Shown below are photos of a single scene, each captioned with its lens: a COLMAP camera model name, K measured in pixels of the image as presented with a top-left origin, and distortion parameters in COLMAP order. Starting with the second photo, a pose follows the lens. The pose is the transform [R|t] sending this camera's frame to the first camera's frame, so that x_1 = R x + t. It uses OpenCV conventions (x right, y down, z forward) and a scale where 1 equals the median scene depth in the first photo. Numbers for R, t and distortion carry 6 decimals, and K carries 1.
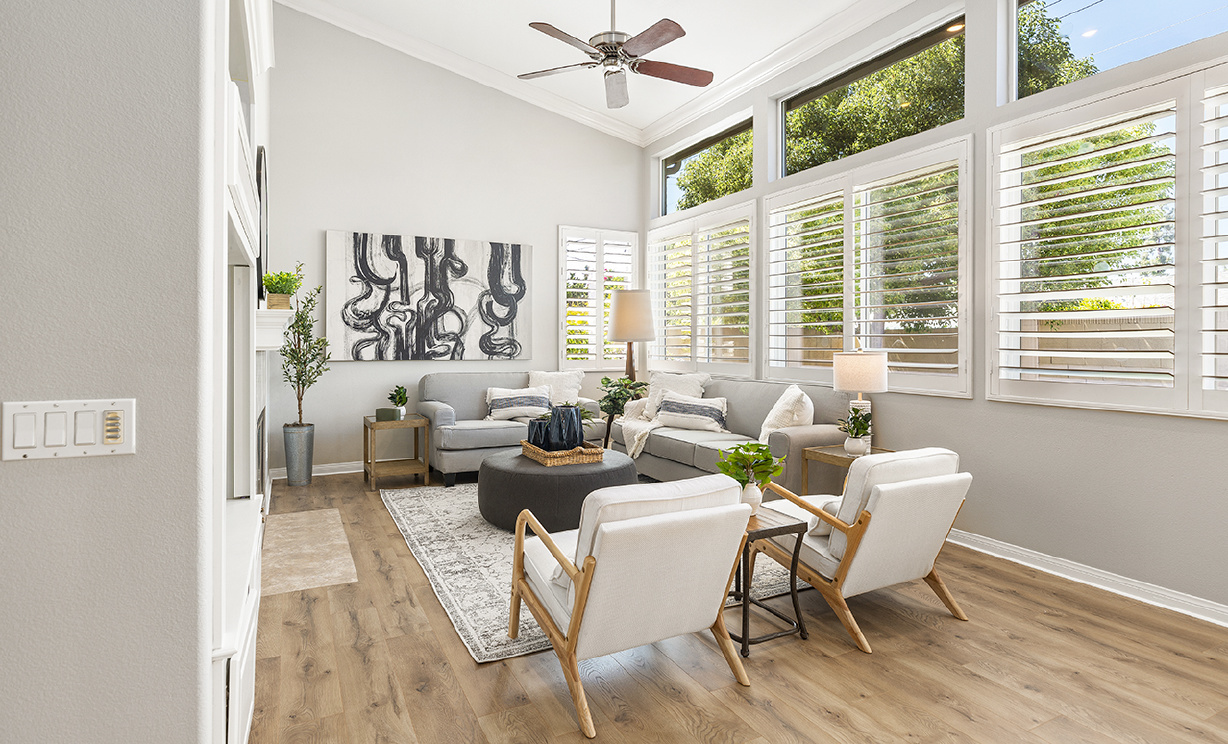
lens RADIAL K [[643.2, 0, 616.0], [0, 643.2, 338.3], [0, 0, 1]] dist [0.000739, -0.000042]
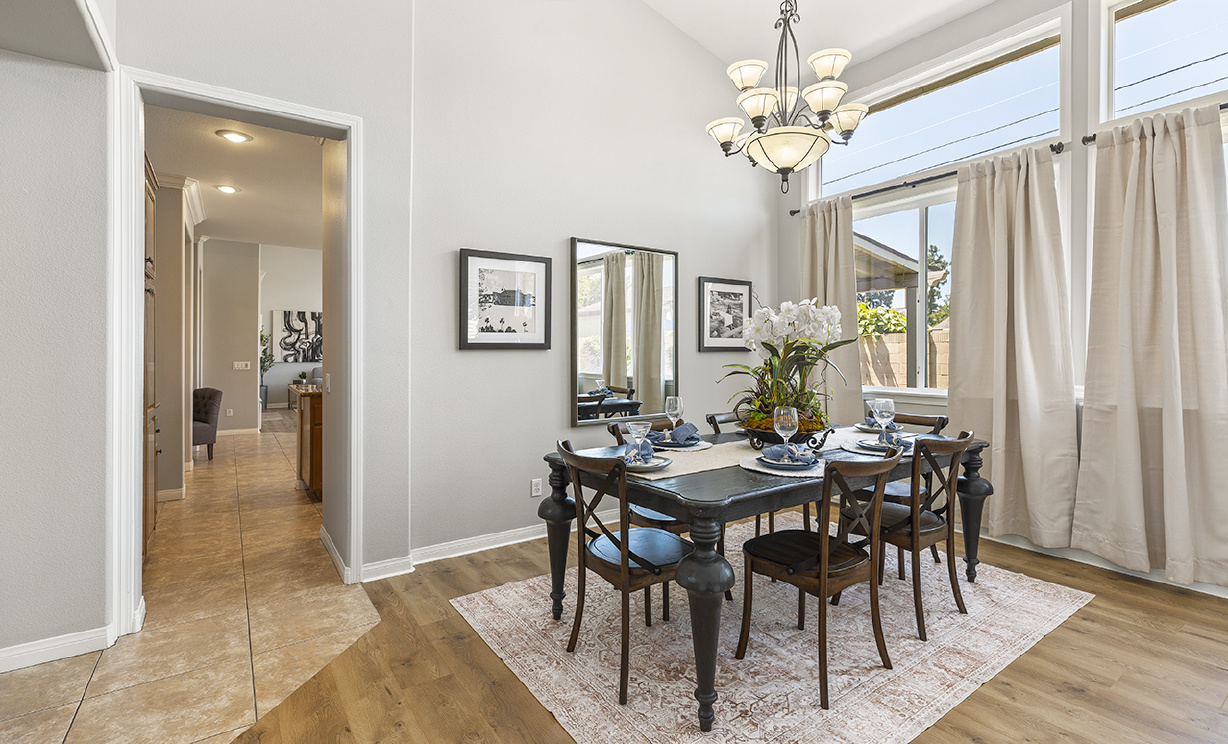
lens RADIAL K [[552.5, 0, 617.9], [0, 552.5, 352.1], [0, 0, 1]] dist [0.000452, 0.000061]
pose [[0.989512, -0.001170, 0.144444, 0.568605], [0.000943, 0.999998, 0.001640, -0.007334], [-0.144446, -0.001487, 0.989512, -1.322512]]
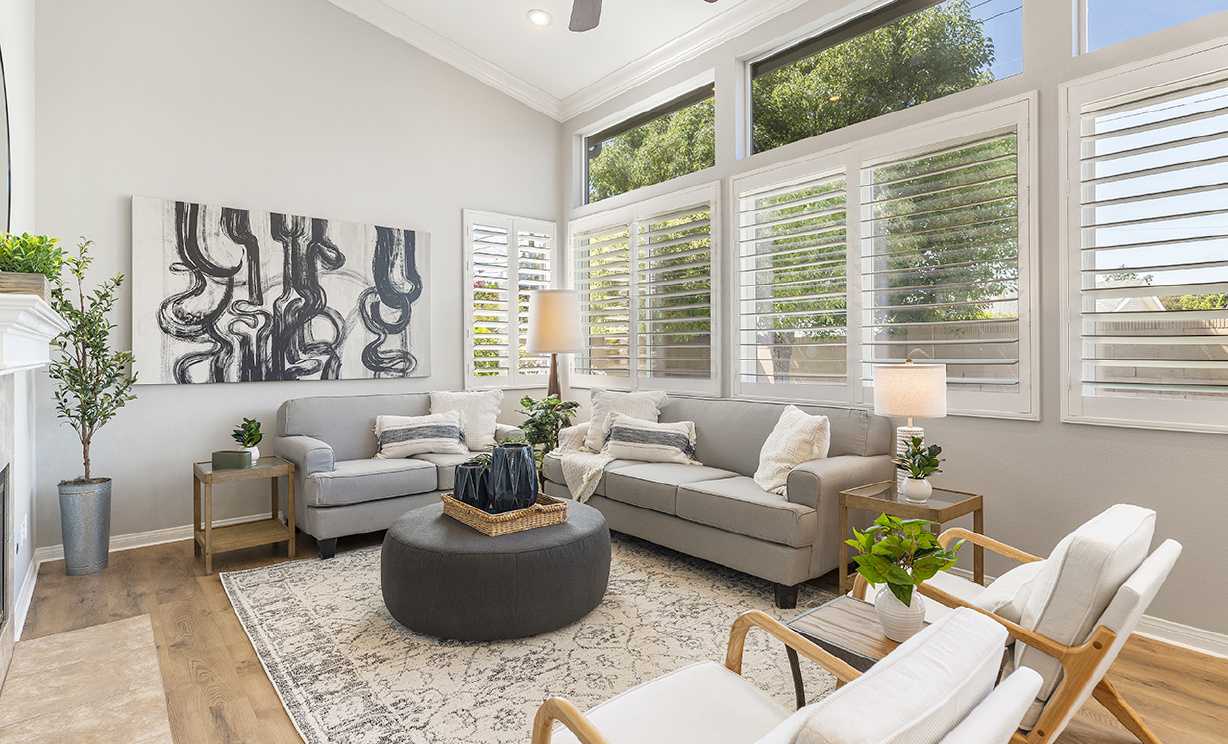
lens RADIAL K [[630.3, 0, 610.5], [0, 630.3, 346.8], [0, 0, 1]] dist [0.001218, -0.000331]
pose [[0.977880, -0.005768, 0.209087, -0.086004], [0.006568, 0.999974, -0.003133, 0.000267], [-0.209063, 0.004437, 0.977892, 0.221359]]
